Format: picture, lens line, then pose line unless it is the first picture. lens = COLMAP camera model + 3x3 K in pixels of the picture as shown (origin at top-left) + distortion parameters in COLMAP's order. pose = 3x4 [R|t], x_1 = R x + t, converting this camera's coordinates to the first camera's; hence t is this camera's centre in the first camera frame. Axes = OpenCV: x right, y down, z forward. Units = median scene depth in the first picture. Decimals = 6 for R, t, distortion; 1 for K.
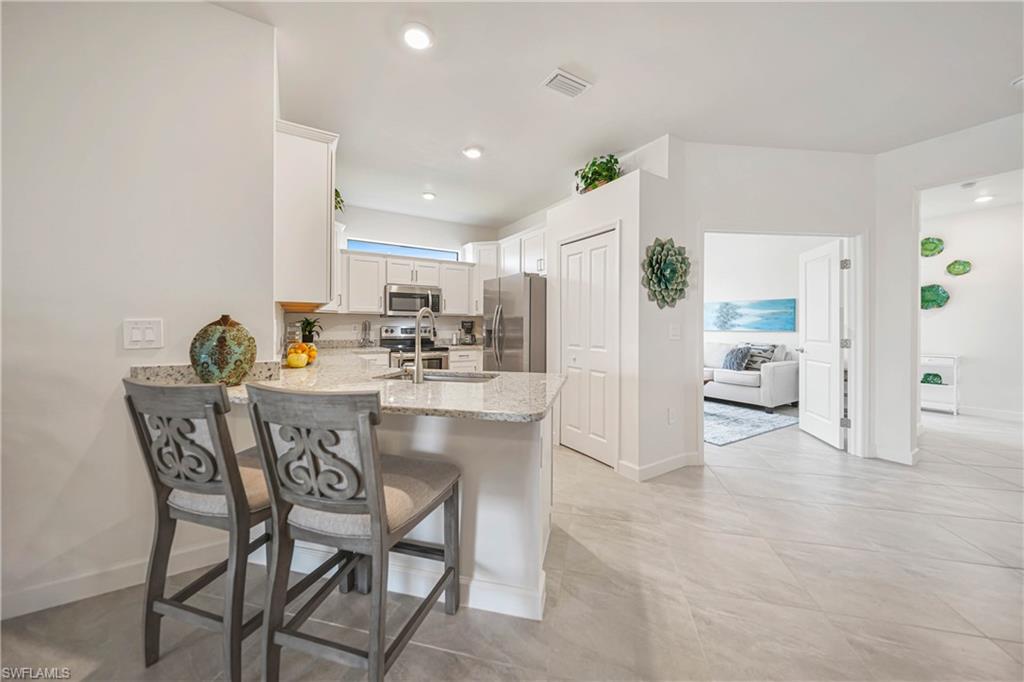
lens RADIAL K [[357.9, 0, 511.1], [0, 357.9, 326.7], [0, 0, 1]] dist [-0.001680, -0.000227]
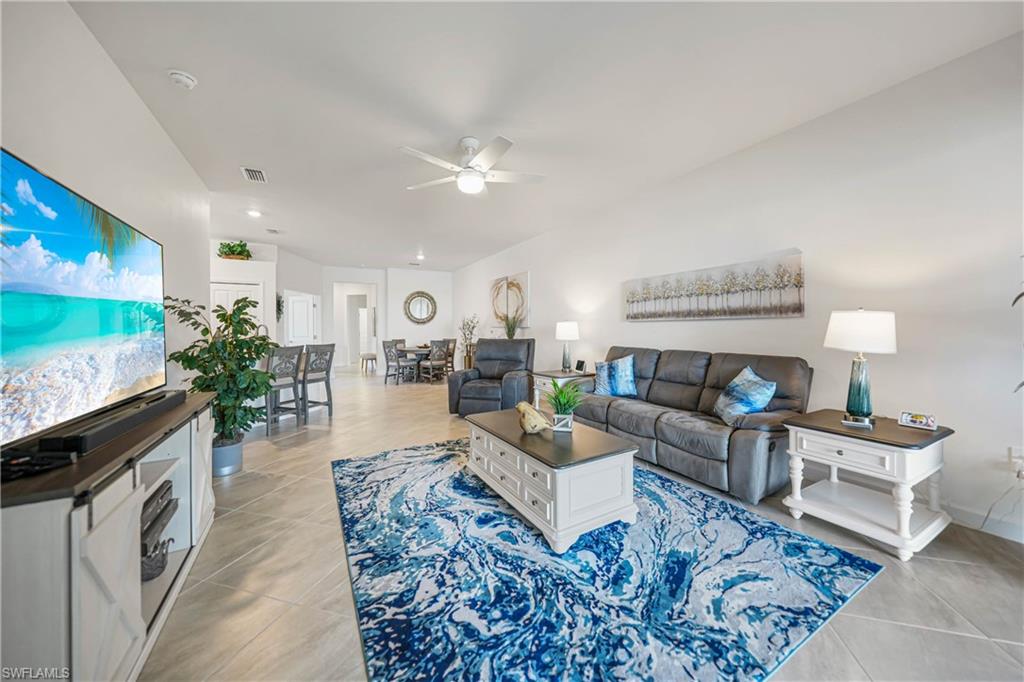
lens RADIAL K [[356.2, 0, 512.6], [0, 356.2, 329.2], [0, 0, 1]] dist [-0.001462, -0.000247]
pose [[0.036542, -0.003000, 0.999328, -1.069239], [0.007176, 0.999970, 0.002740, -0.004263], [-0.999306, 0.007071, 0.036562, -0.342062]]
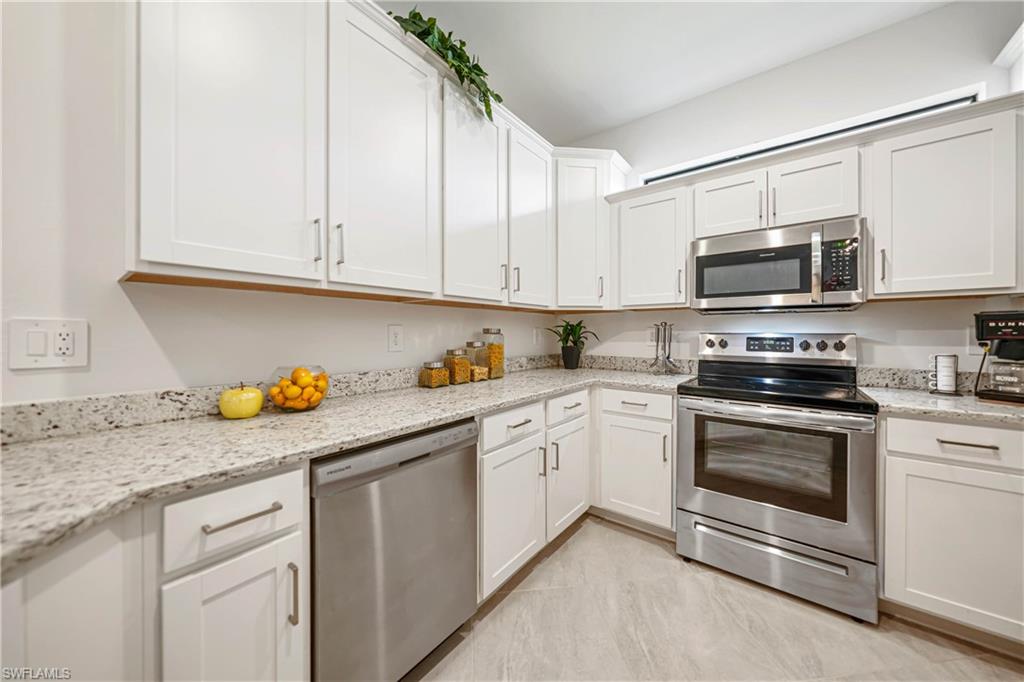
lens RADIAL K [[355.0, 0, 515.6], [0, 355.0, 334.5], [0, 0, 1]] dist [0.000568, -0.000005]
pose [[0.357294, -0.000058, -0.933992, -0.005541], [0.000937, 1.000000, 0.000296, 0.000162], [0.933992, -0.000981, 0.357293, 0.605857]]
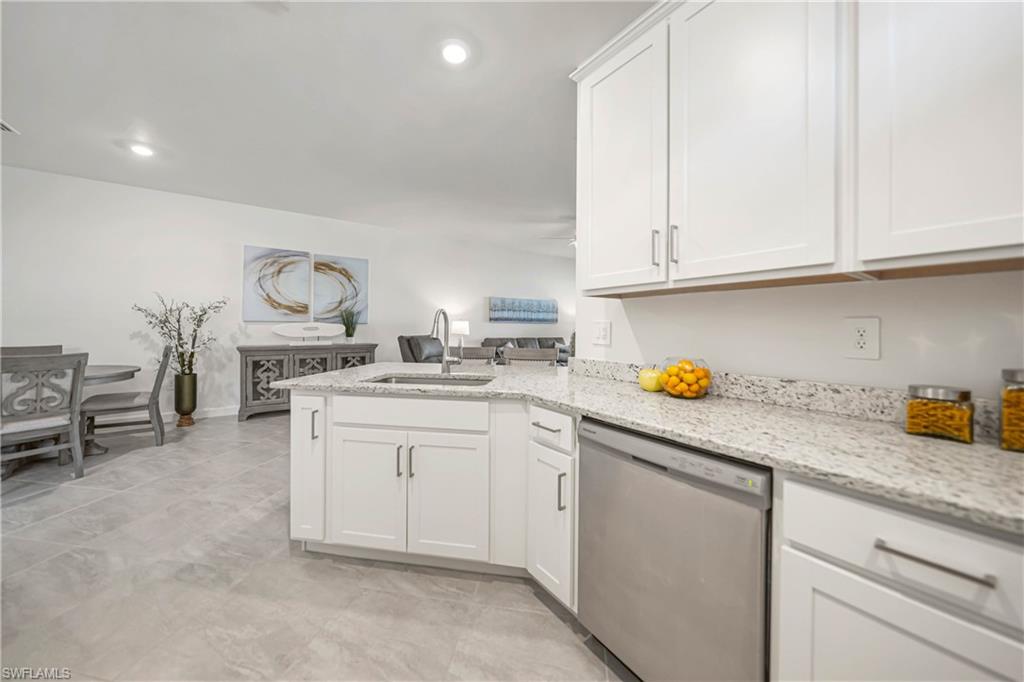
lens RADIAL K [[357.9, 0, 511.1], [0, 357.9, 326.7], [0, 0, 1]] dist [-0.001680, -0.000227]
pose [[-0.997607, -0.011666, -0.068141, -0.150817], [-0.011648, 0.999932, -0.000669, -0.000541], [0.068145, 0.000126, -0.997675, 0.848075]]
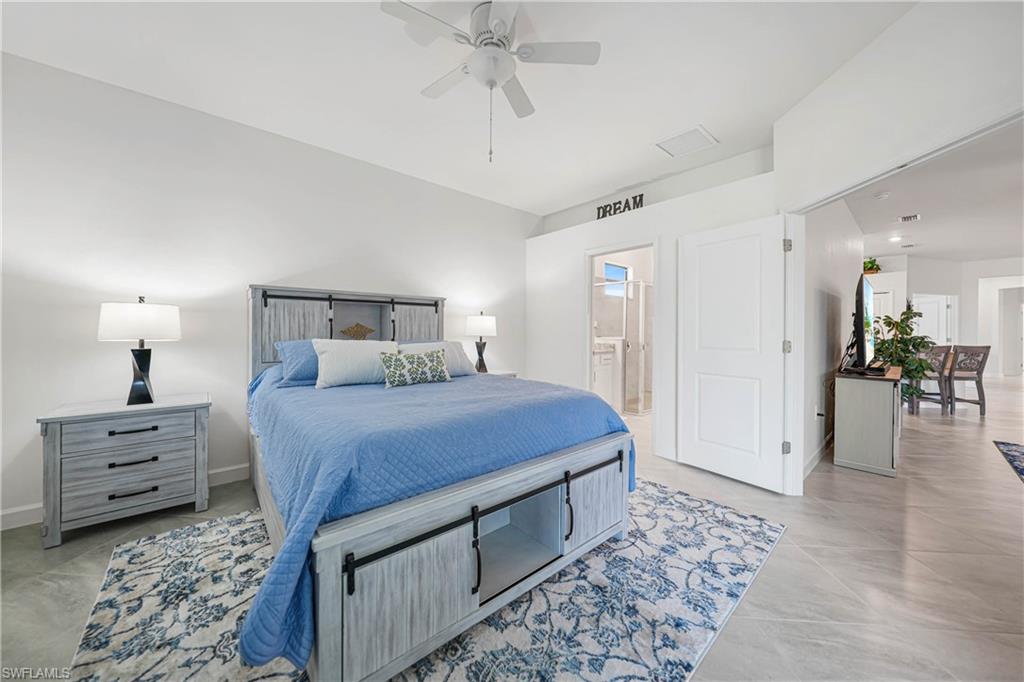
lens RADIAL K [[356.2, 0, 512.6], [0, 356.2, 329.2], [0, 0, 1]] dist [-0.001462, -0.000247]
pose [[0.985444, 0.004310, 0.169945, -1.629281], [-0.004188, 0.999991, -0.001075, -0.006438], [-0.169948, 0.000348, 0.985453, -0.585034]]
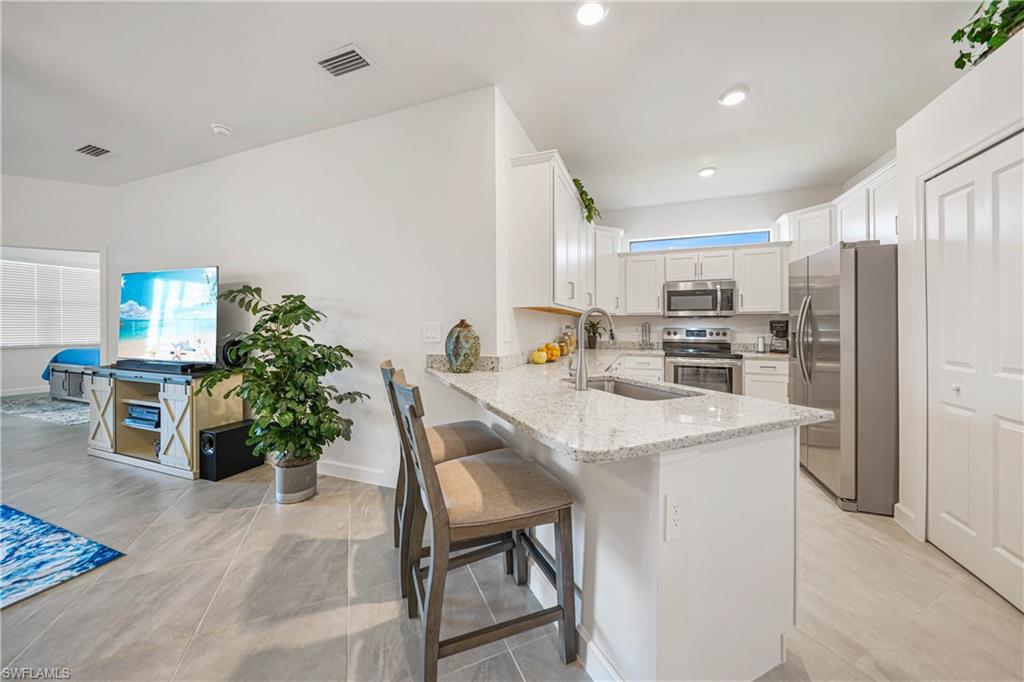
lens RADIAL K [[357.9, 0, 511.1], [0, 357.9, 326.7], [0, 0, 1]] dist [-0.001680, -0.000227]
pose [[0.610423, -0.004782, -0.792061, 0.136936], [0.000380, 0.999983, -0.005745, 0.000747], [0.792076, 0.003206, 0.610414, 0.115124]]
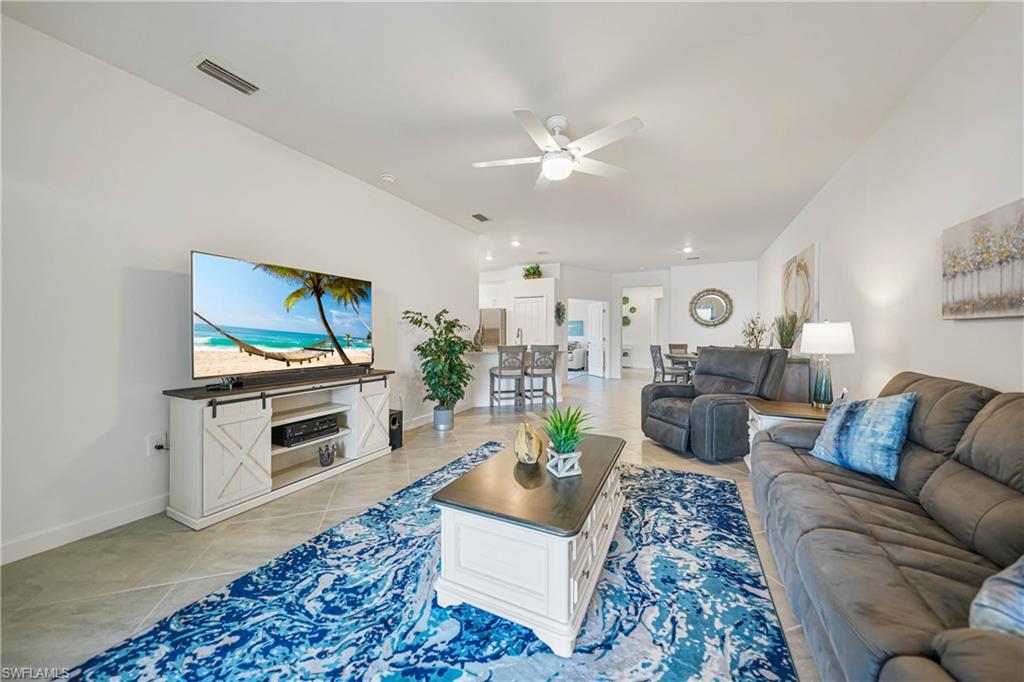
lens RADIAL K [[352.4, 0, 511.6], [0, 352.4, 334.0], [0, 0, 1]] dist [-0.001983, -0.000234]
pose [[0.850659, -0.001123, 0.525717, -0.794370], [-0.001506, 0.999988, 0.004572, -0.004168], [-0.525716, -0.004681, 0.850647, -0.678241]]
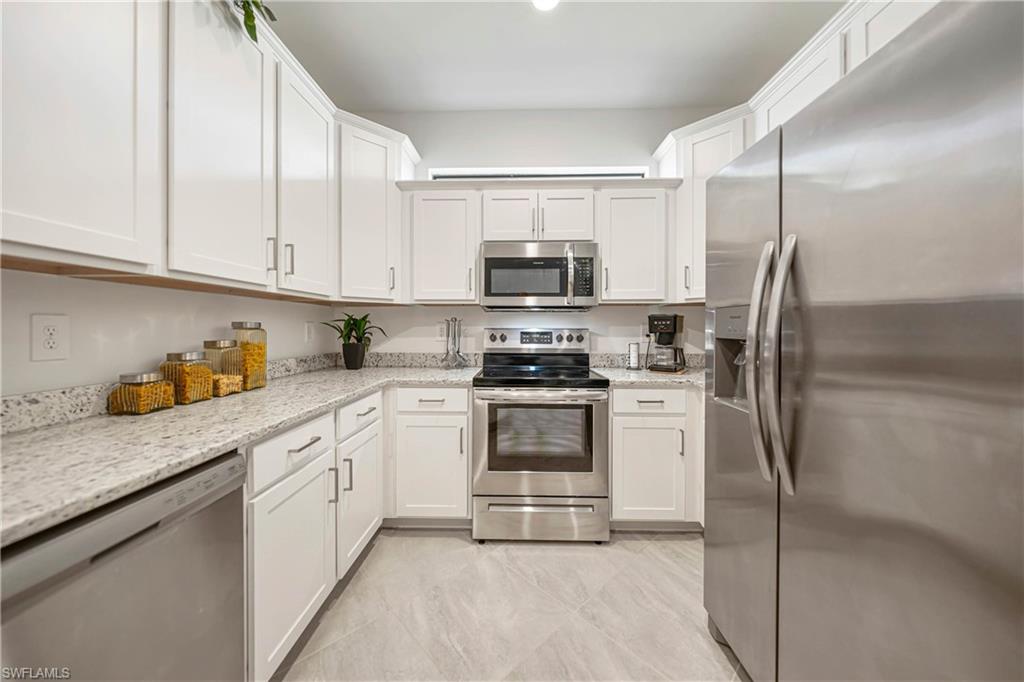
lens RADIAL K [[356.2, 0, 512.6], [0, 356.2, 329.2], [0, 0, 1]] dist [-0.001462, -0.000247]
pose [[0.841193, -0.002230, -0.540731, -0.046822], [0.002763, 0.999996, 0.000176, 0.000061], [0.540728, -0.001642, 0.841196, 0.591681]]
